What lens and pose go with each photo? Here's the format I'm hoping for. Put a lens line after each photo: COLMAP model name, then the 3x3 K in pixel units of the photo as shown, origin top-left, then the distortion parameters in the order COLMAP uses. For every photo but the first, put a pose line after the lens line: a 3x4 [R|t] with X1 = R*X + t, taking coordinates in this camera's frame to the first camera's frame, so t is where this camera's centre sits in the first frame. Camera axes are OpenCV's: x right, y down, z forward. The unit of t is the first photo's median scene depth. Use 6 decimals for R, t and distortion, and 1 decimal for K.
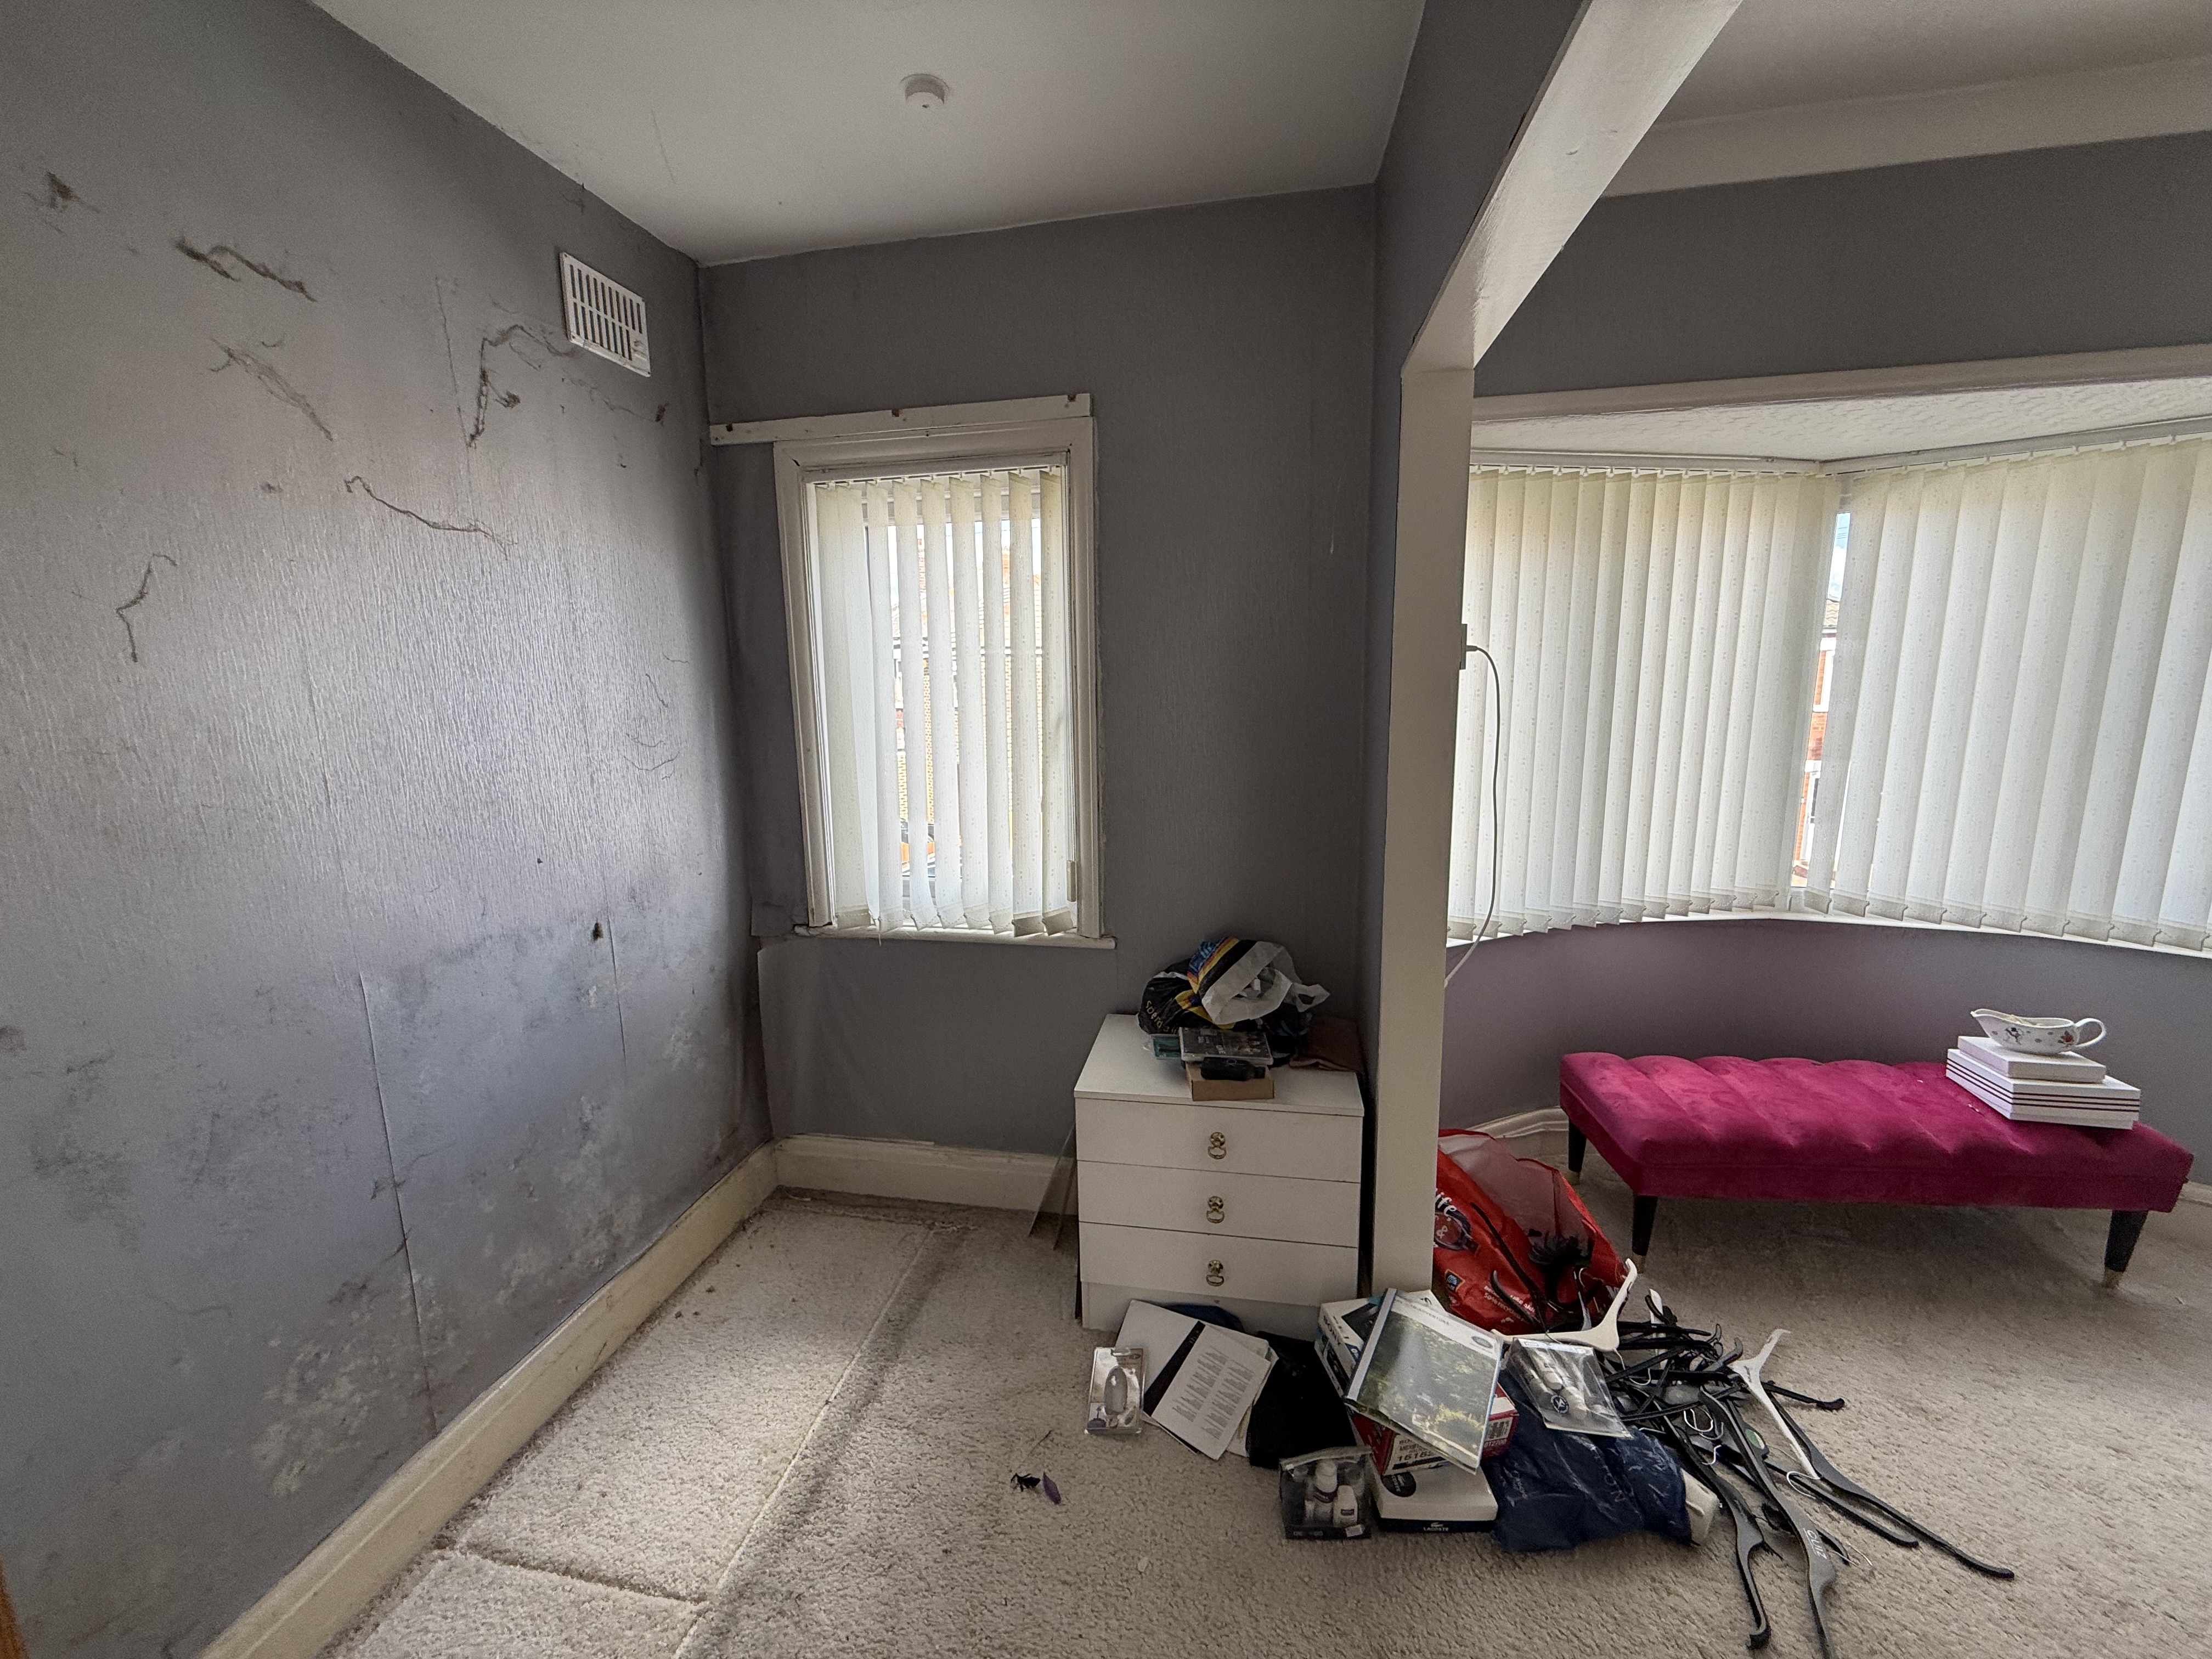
lens RADIAL K [[888.1, 0, 1106.2], [0, 888.1, 832.7], [0, 0, 1]] dist [0.000471, 0.000451]
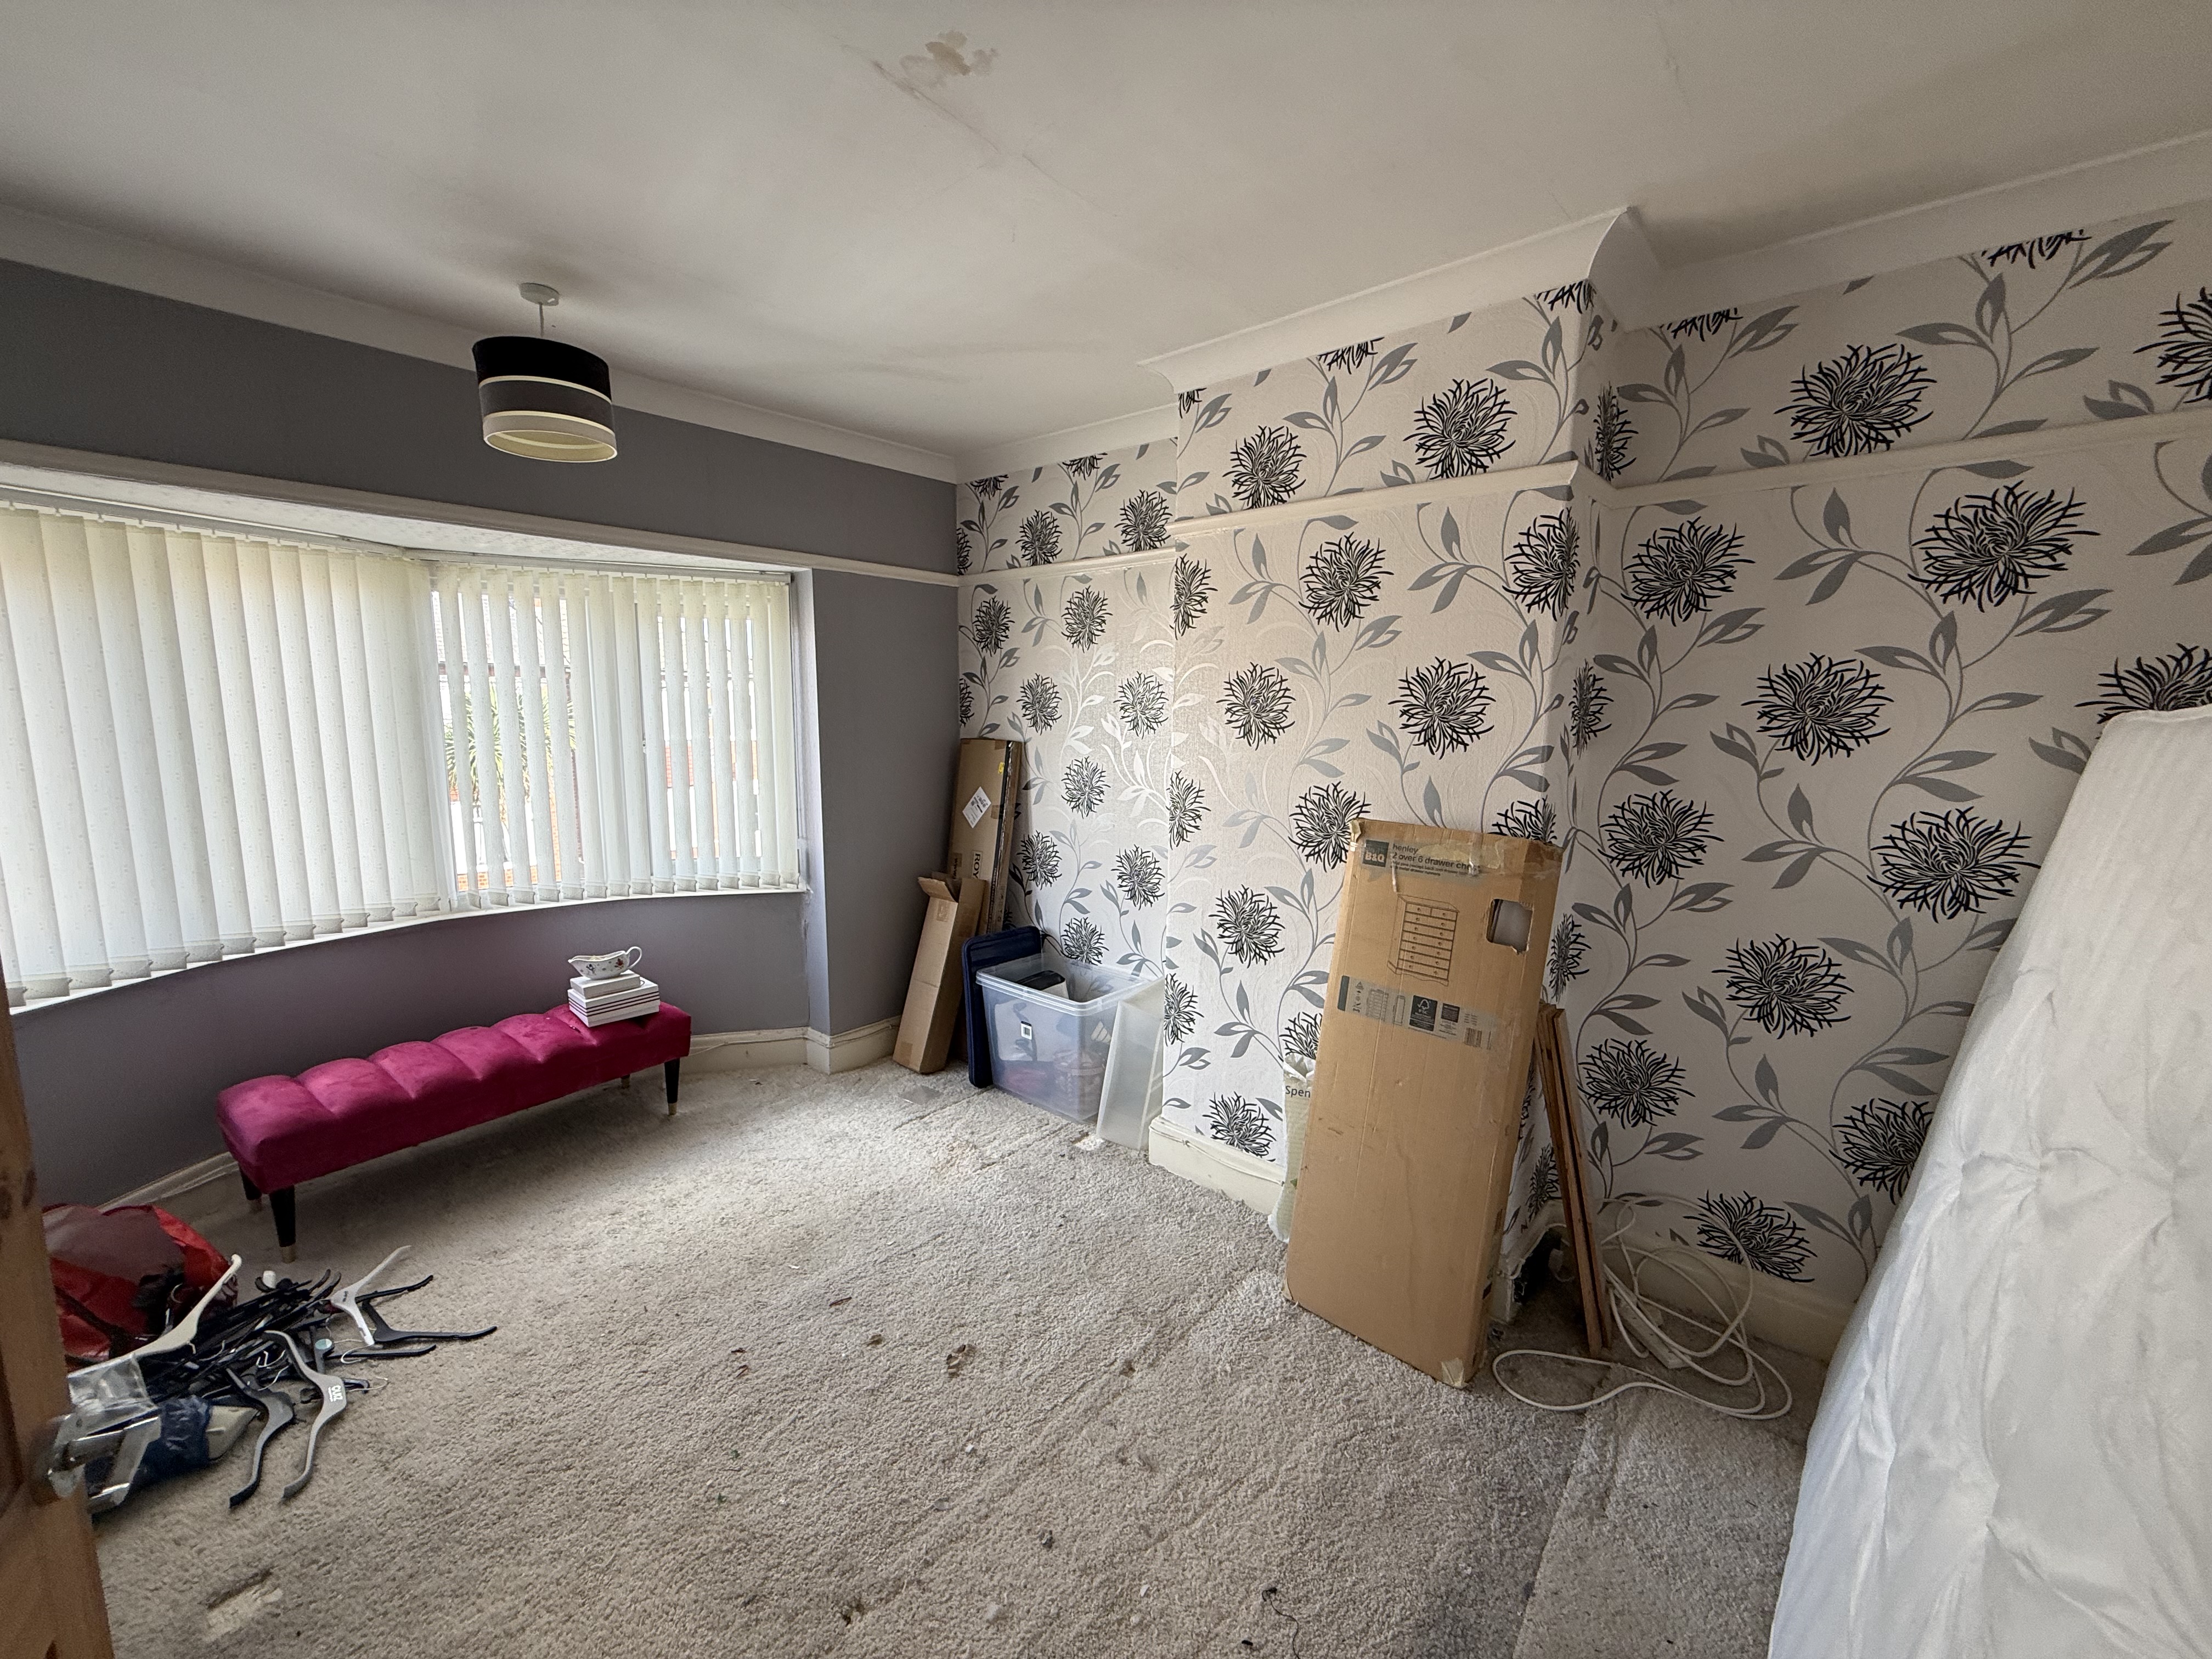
lens RADIAL K [[888.1, 0, 1106.2], [0, 888.1, 832.7], [0, 0, 1]] dist [0.000471, 0.000451]
pose [[0.501756, -0.108339, 0.858198, 0.225407], [0.117850, 0.991437, 0.056257, 0.023830], [-0.856944, 0.072911, 0.510227, -0.489963]]
